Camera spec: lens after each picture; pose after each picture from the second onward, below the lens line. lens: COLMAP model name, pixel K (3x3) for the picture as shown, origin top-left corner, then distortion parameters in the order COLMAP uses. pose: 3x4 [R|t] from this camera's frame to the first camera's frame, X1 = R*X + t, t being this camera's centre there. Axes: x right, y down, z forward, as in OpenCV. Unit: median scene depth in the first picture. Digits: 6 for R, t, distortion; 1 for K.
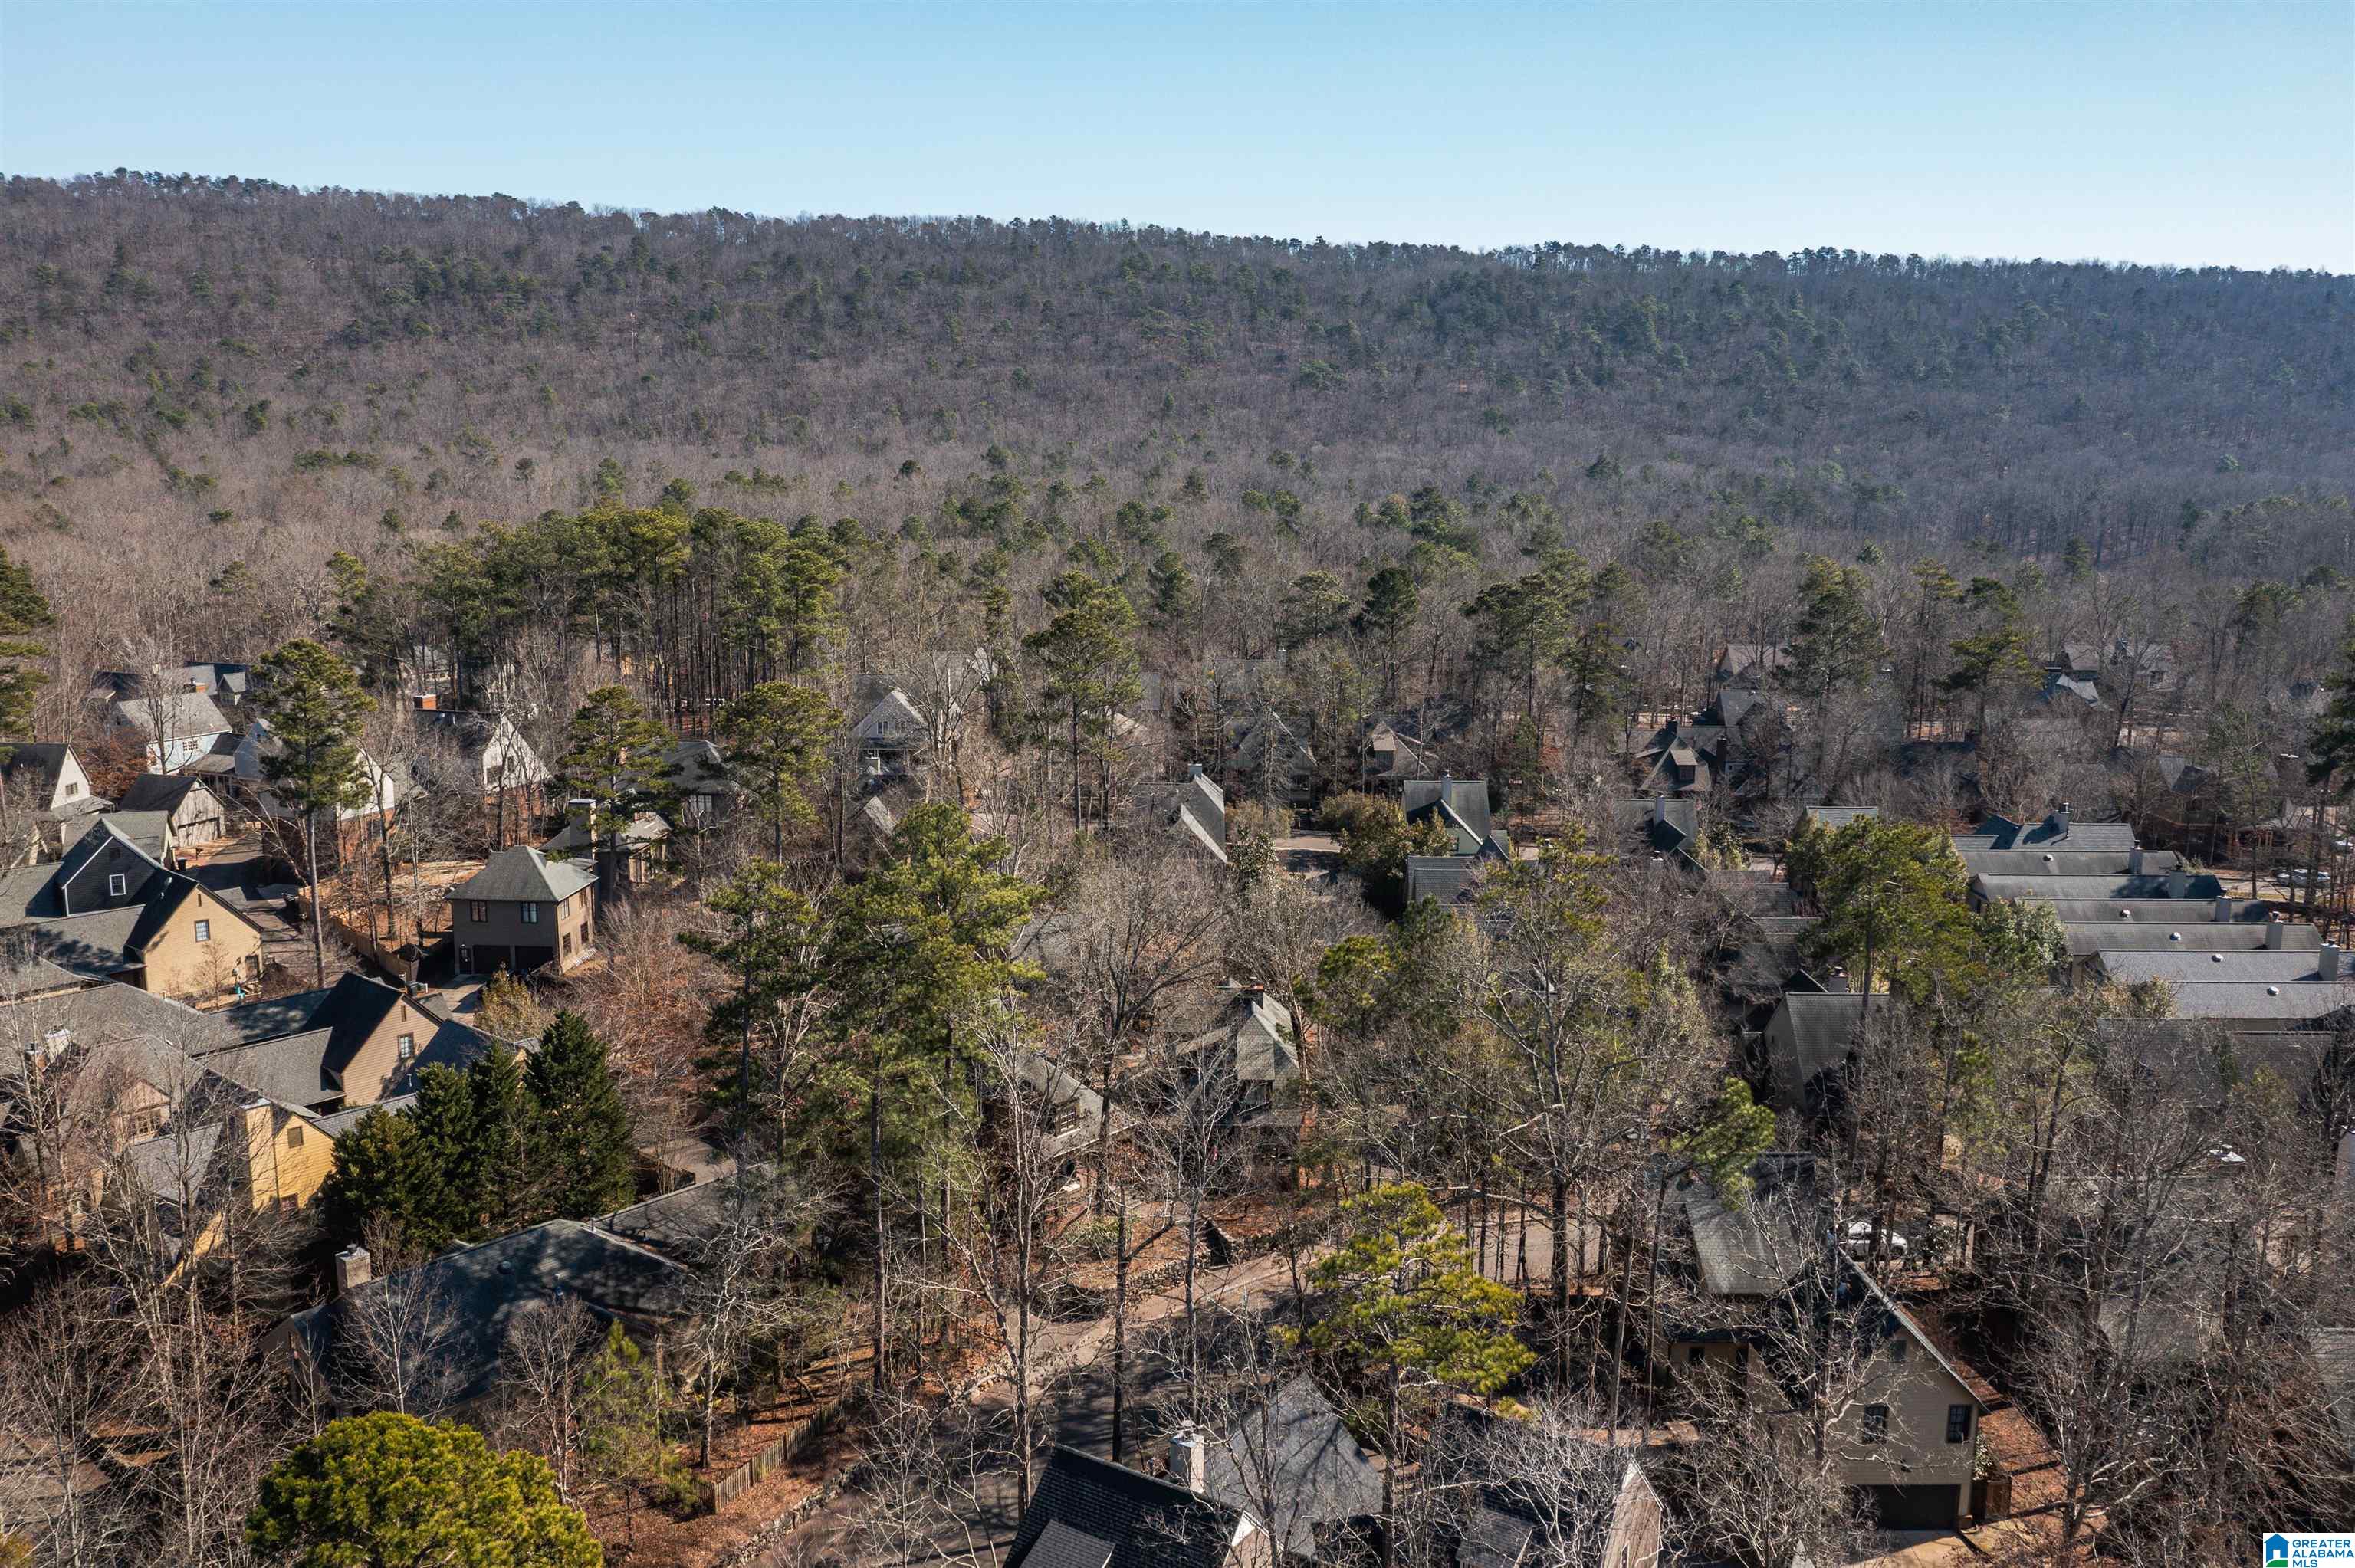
lens RADIAL K [[1951.3, 0, 1177.5], [0, 1951.3, 784.0], [0, 0, 1]] dist [-0.013543, -0.007431]
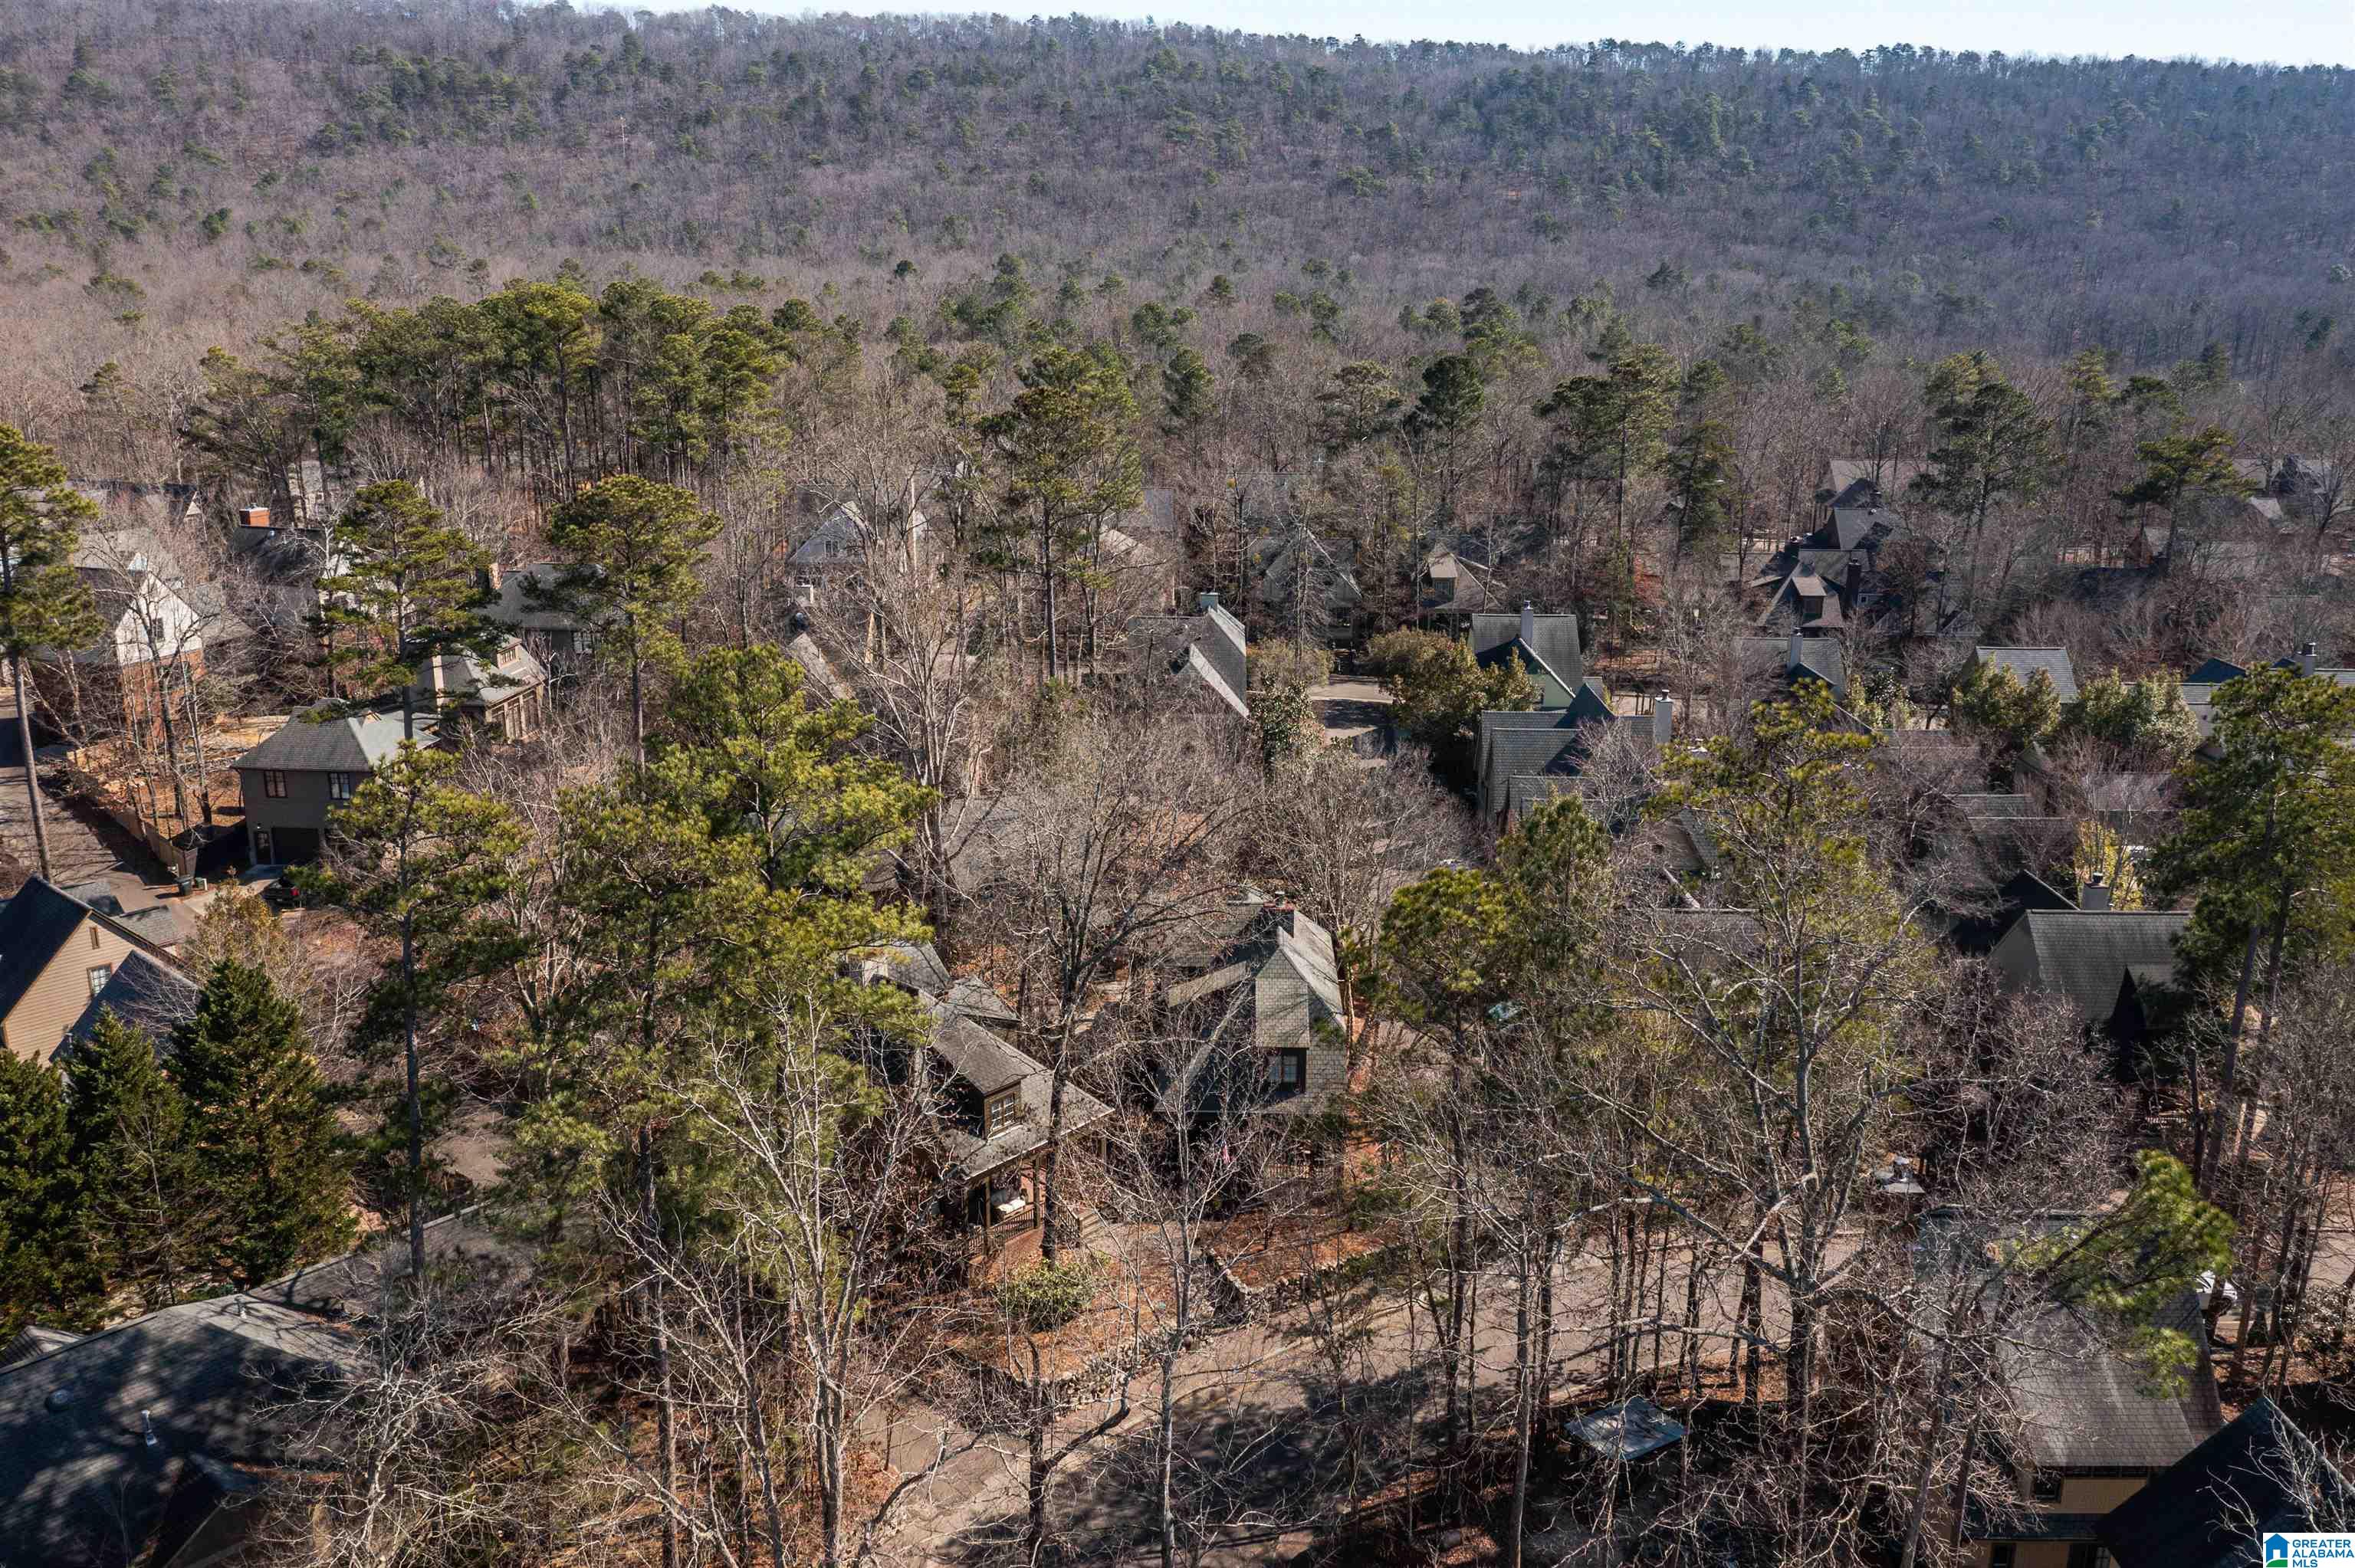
lens RADIAL K [[1951.3, 0, 1177.5], [0, 1951.3, 784.0], [0, 0, 1]] dist [-0.013543, -0.007431]
pose [[0.999868, 0.001084, -0.016210, 0.004547], [0.000266, 0.996548, 0.083017, 0.000686], [0.016244, -0.083011, 0.996416, 0.103005]]
